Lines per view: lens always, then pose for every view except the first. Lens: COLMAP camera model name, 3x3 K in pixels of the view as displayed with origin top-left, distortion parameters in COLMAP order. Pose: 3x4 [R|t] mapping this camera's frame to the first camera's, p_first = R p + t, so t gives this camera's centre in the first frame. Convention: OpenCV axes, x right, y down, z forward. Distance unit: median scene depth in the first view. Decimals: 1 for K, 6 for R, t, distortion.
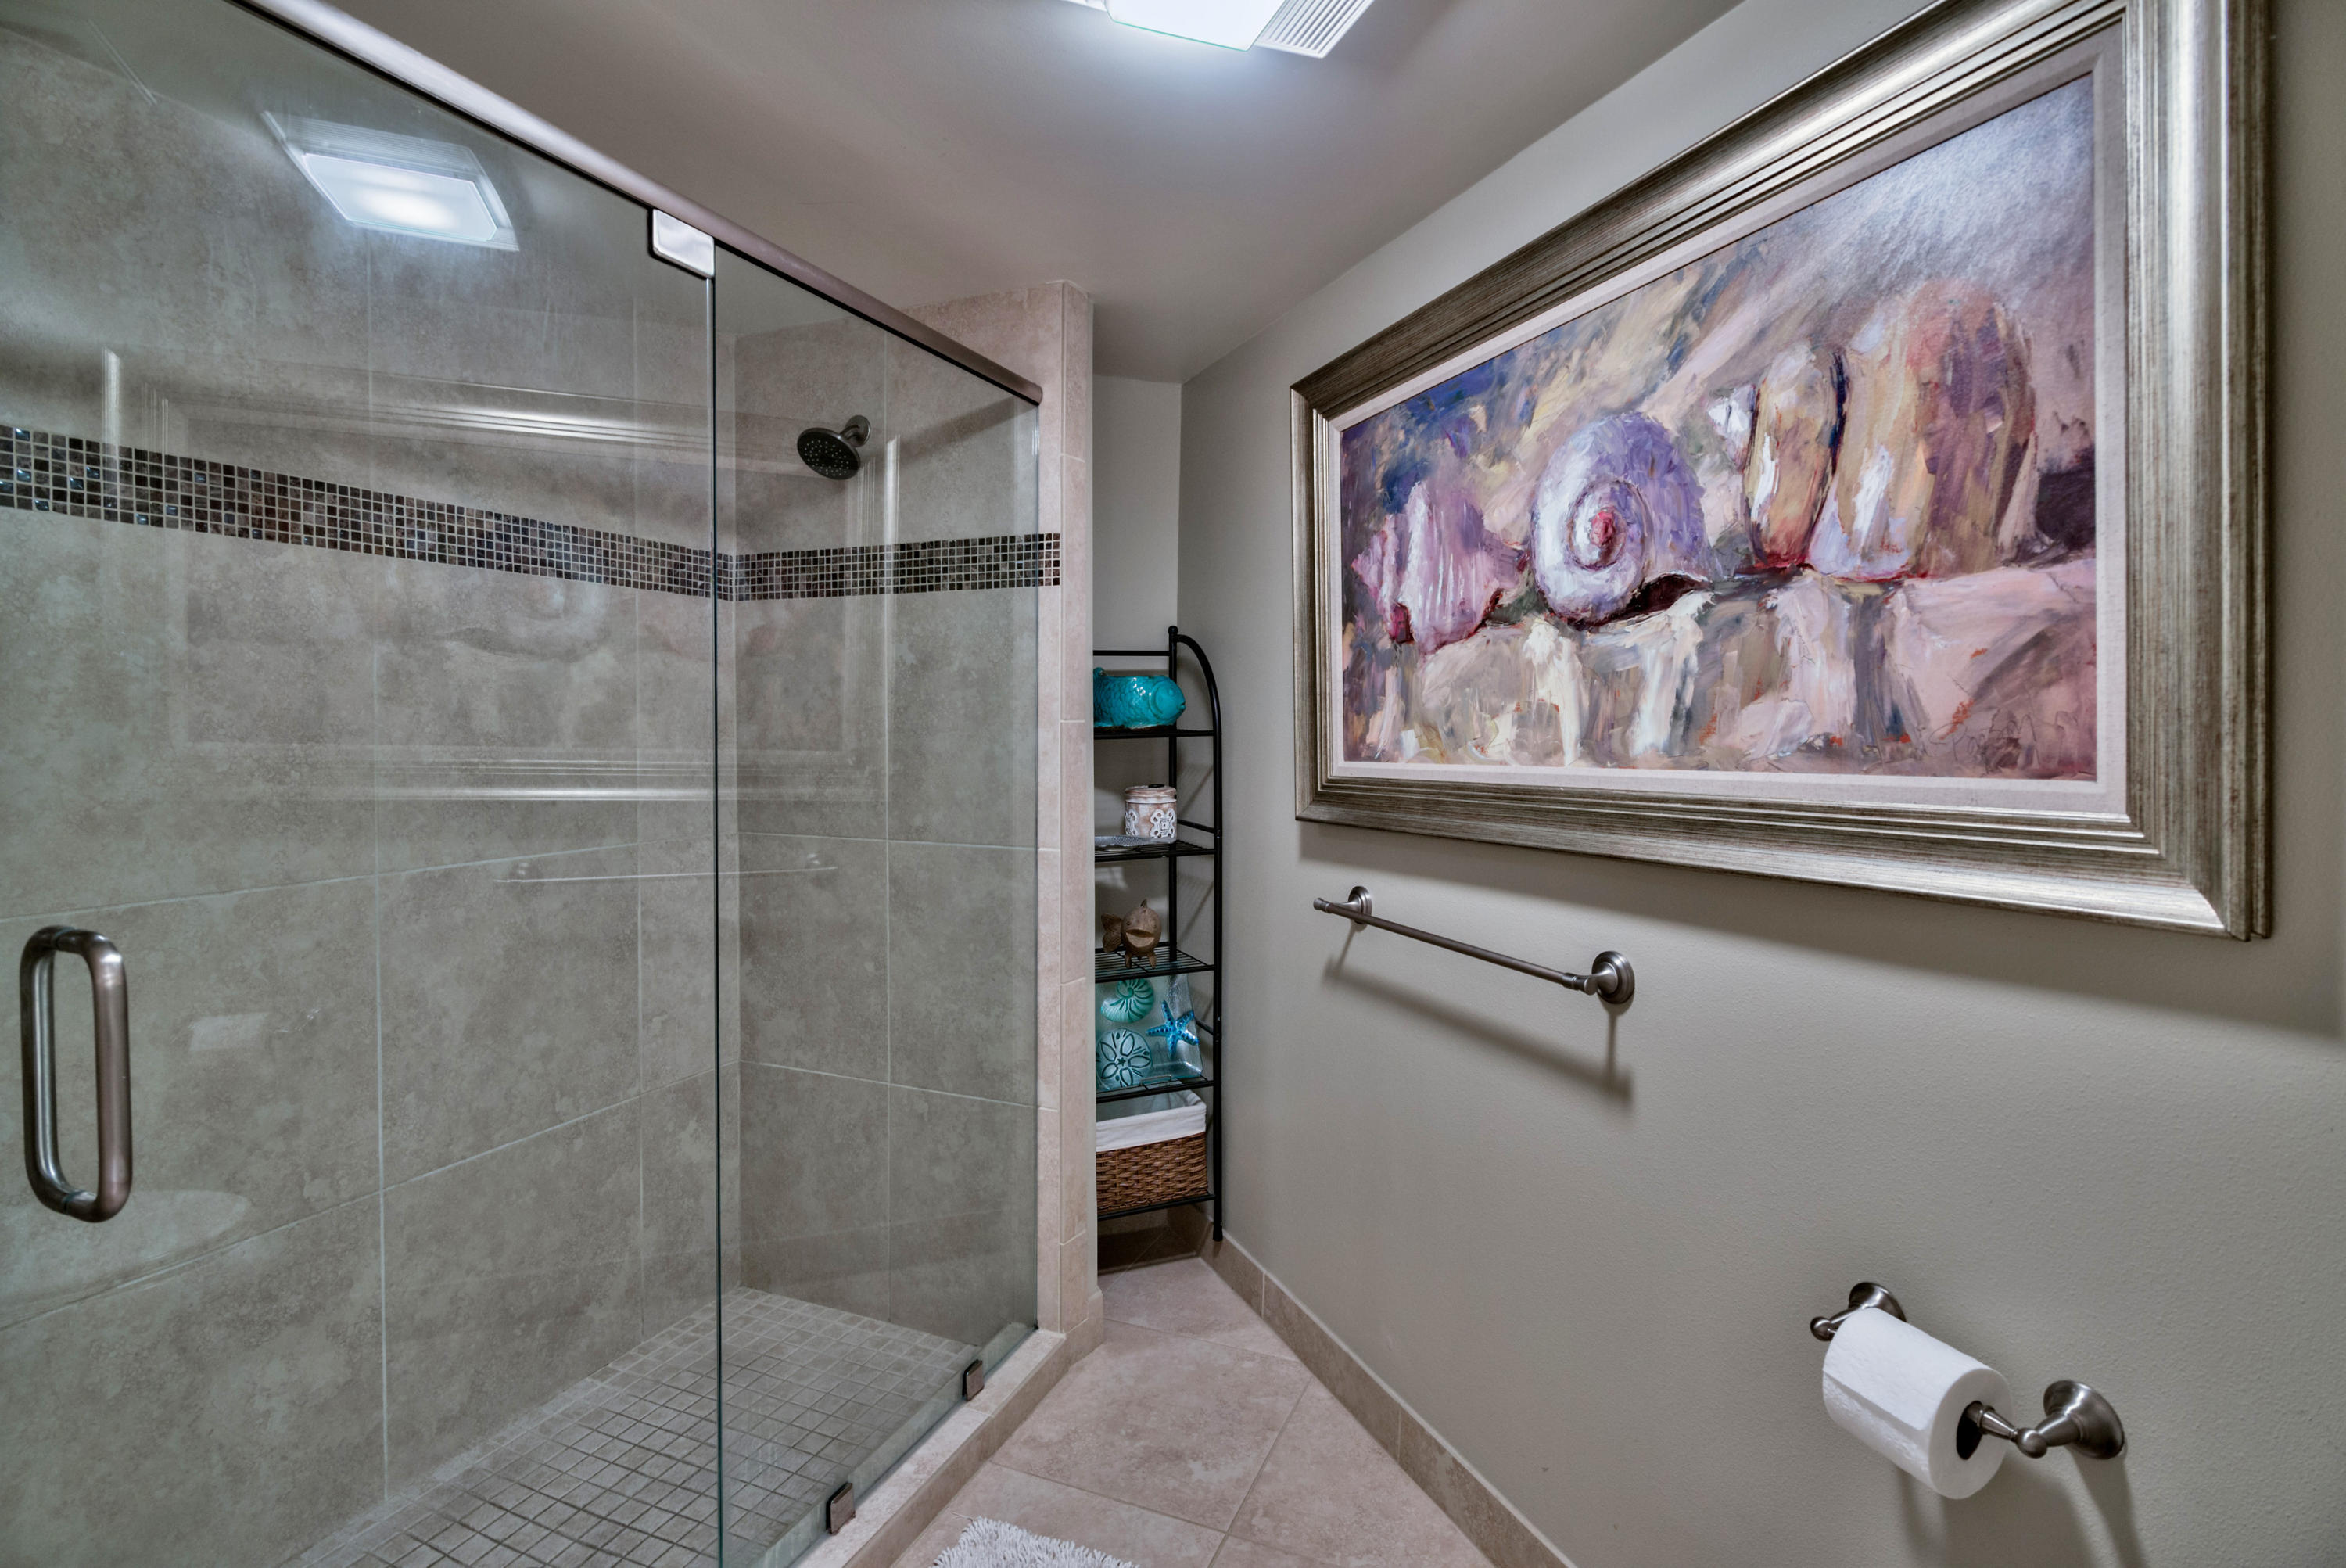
lens RADIAL K [[1162.4, 0, 1167.9], [0, 1162.4, 747.8], [0, 0, 1]] dist [0.000131, -0.000057]
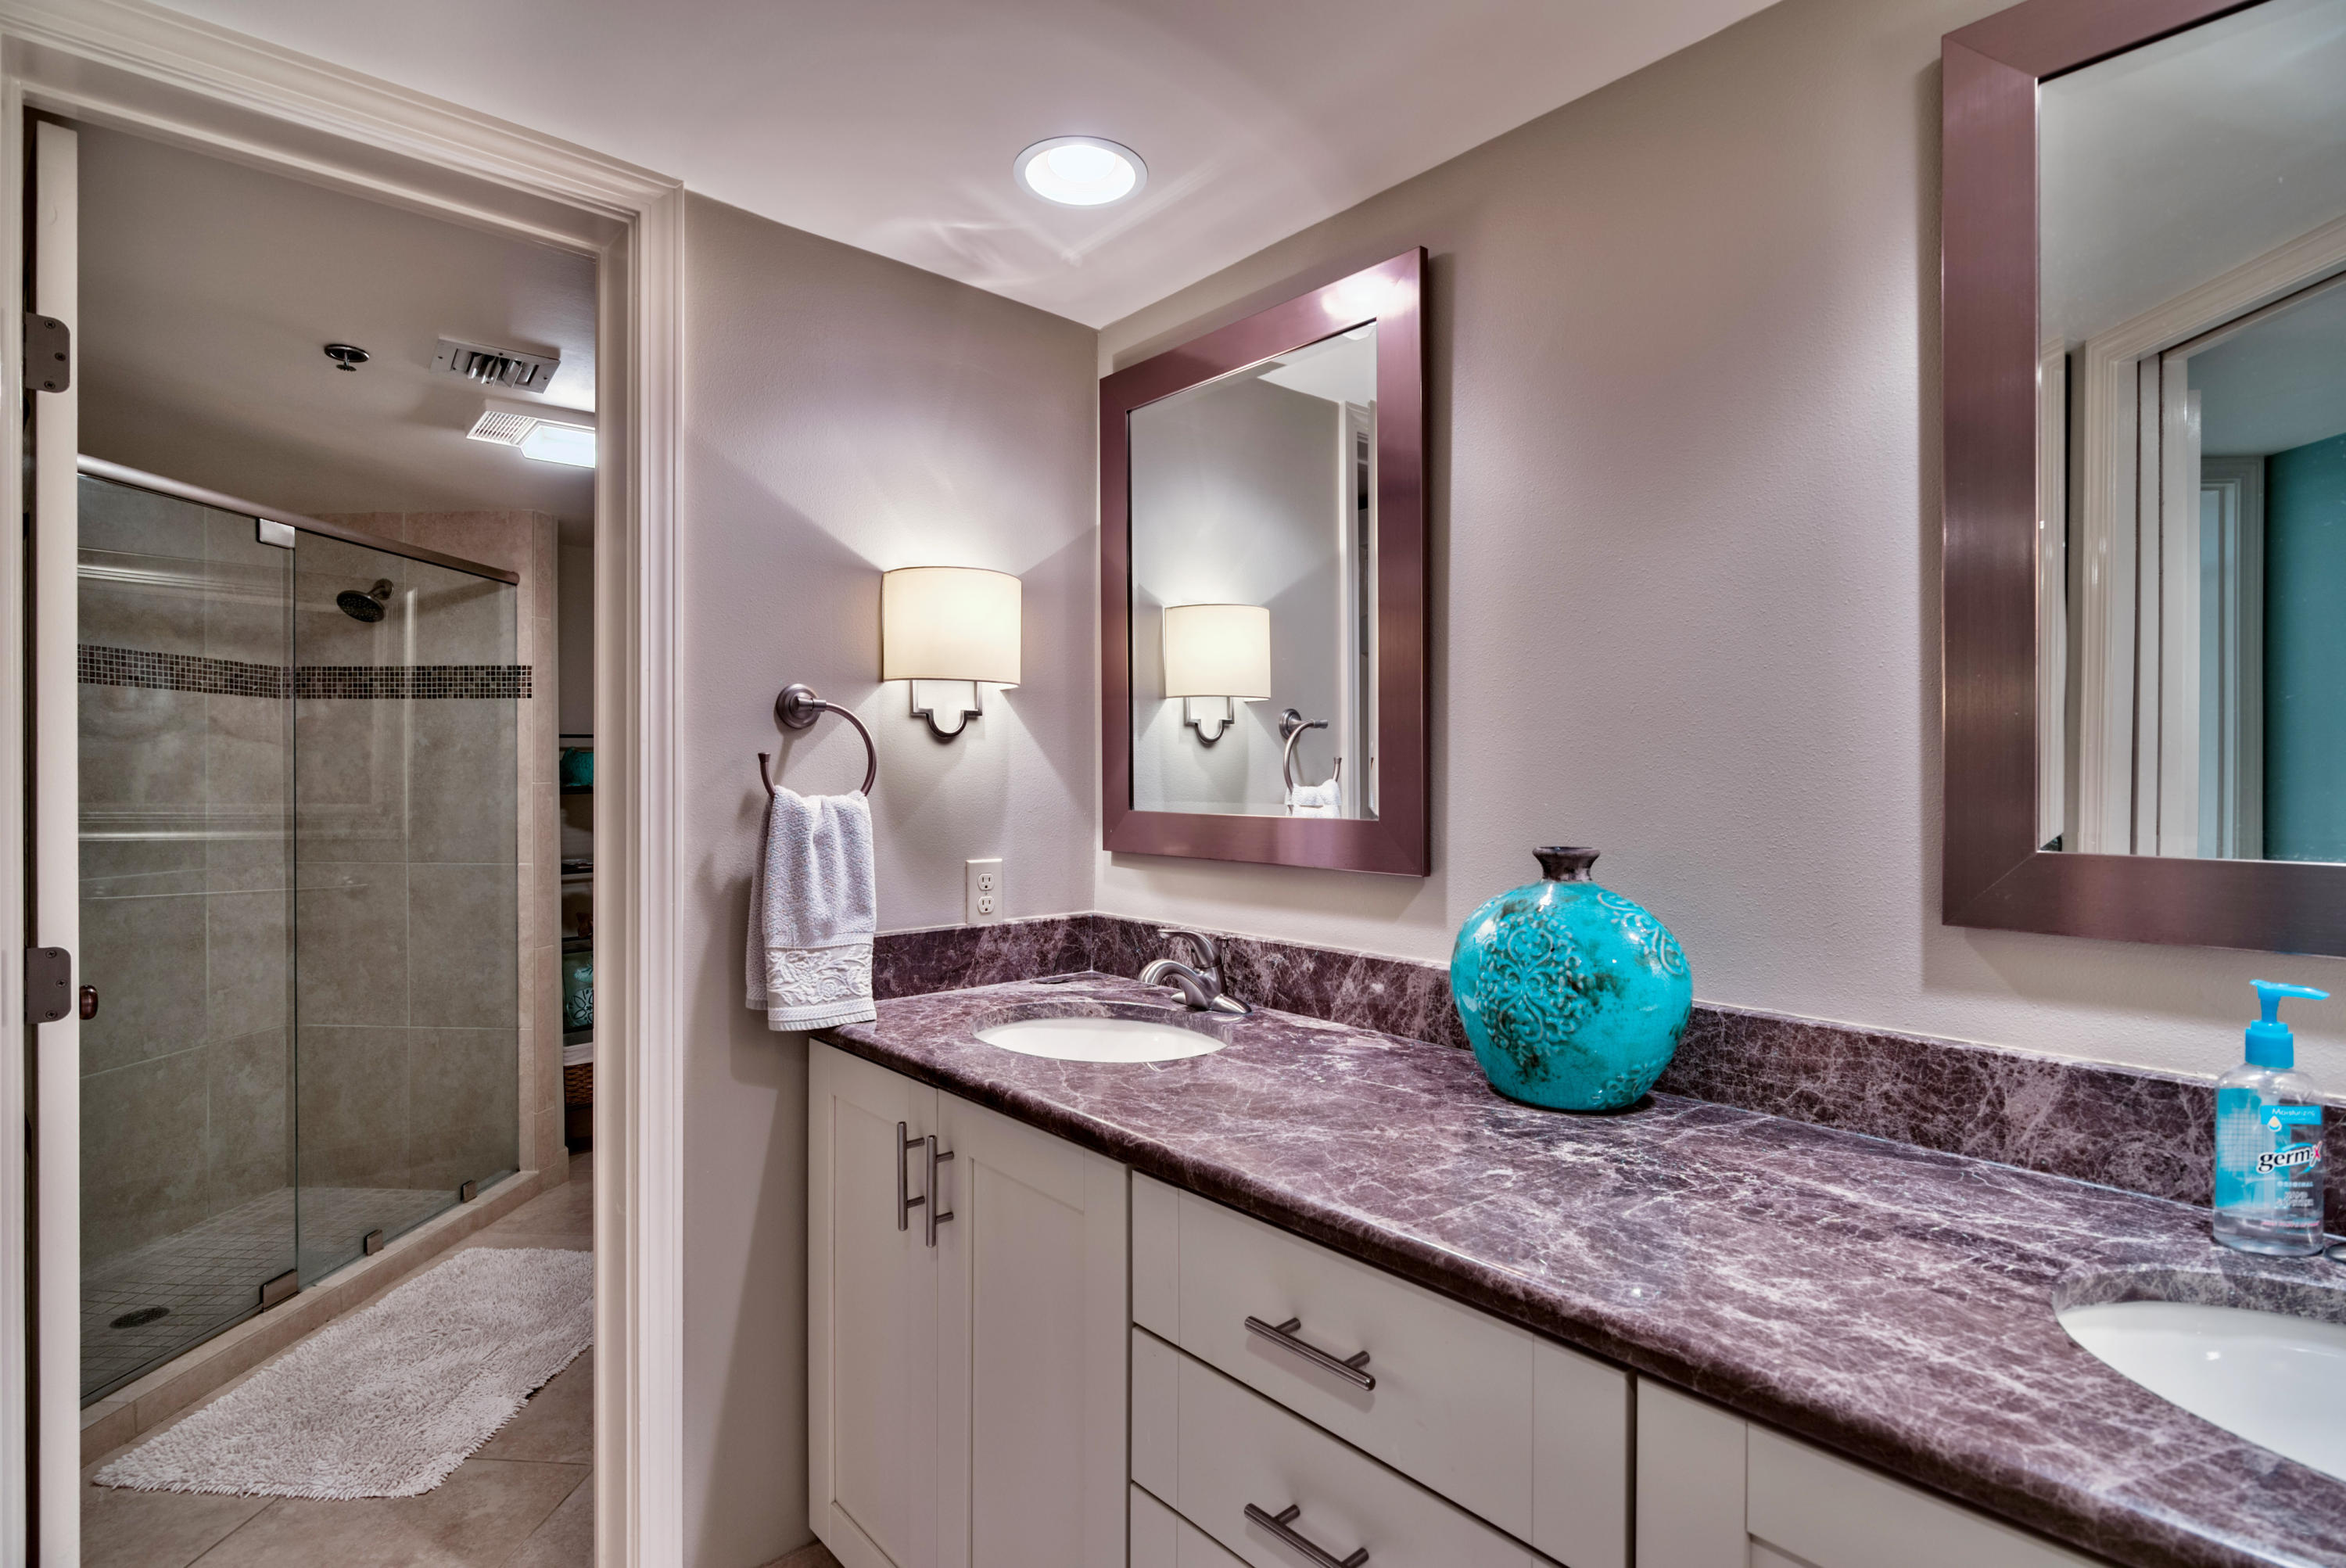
lens RADIAL K [[1162.2, 0, 1173.0], [0, 1162.2, 784.0], [0, 0, 1]] dist [0.000104, 0.000453]
pose [[0.943408, -0.005003, 0.331597, 0.196399], [0.010013, 0.999860, -0.013402, 0.008003], [-0.331483, 0.015964, 0.943326, -0.753209]]
